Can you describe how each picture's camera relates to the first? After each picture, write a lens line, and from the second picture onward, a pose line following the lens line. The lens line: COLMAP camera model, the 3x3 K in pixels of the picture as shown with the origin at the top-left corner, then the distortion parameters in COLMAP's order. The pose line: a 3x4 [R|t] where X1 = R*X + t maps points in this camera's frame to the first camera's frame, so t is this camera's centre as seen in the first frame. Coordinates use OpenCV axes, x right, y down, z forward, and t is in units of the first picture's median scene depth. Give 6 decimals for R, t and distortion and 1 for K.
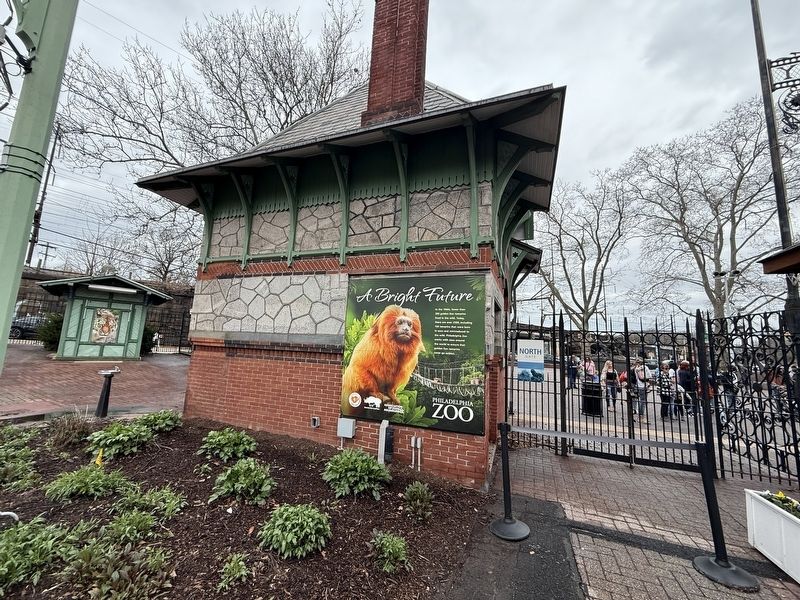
lens RADIAL K [[321.5, 0, 397.6], [0, 321.5, 297.5], [0, 0, 1]] dist [0.001180, -0.000011]
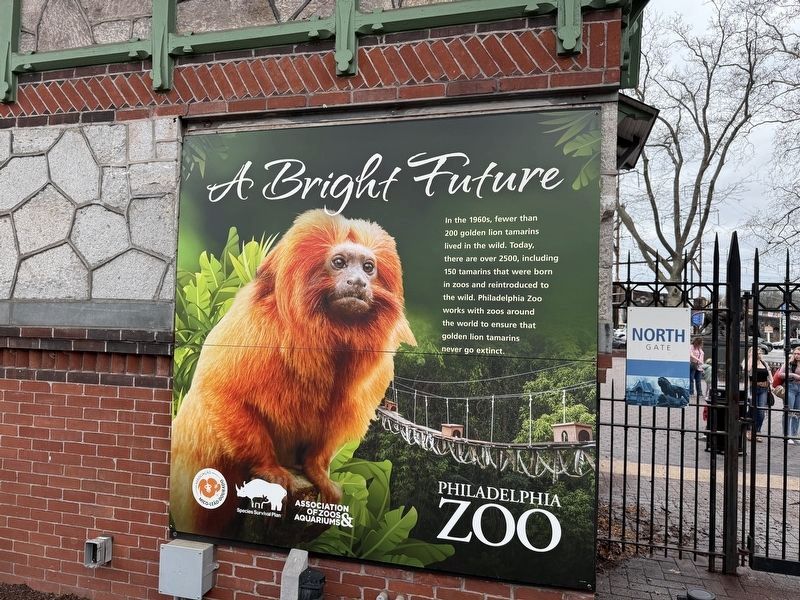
lens RADIAL K [[560.1, 0, 402.3], [0, 560.1, 302.2], [0, 0, 1]] dist [0.036336, -0.003084]
pose [[0.994509, -0.013869, 0.103724, 0.011511], [0.001841, 0.993344, 0.115169, 0.050953], [-0.104631, -0.114345, 0.987916, 0.397310]]
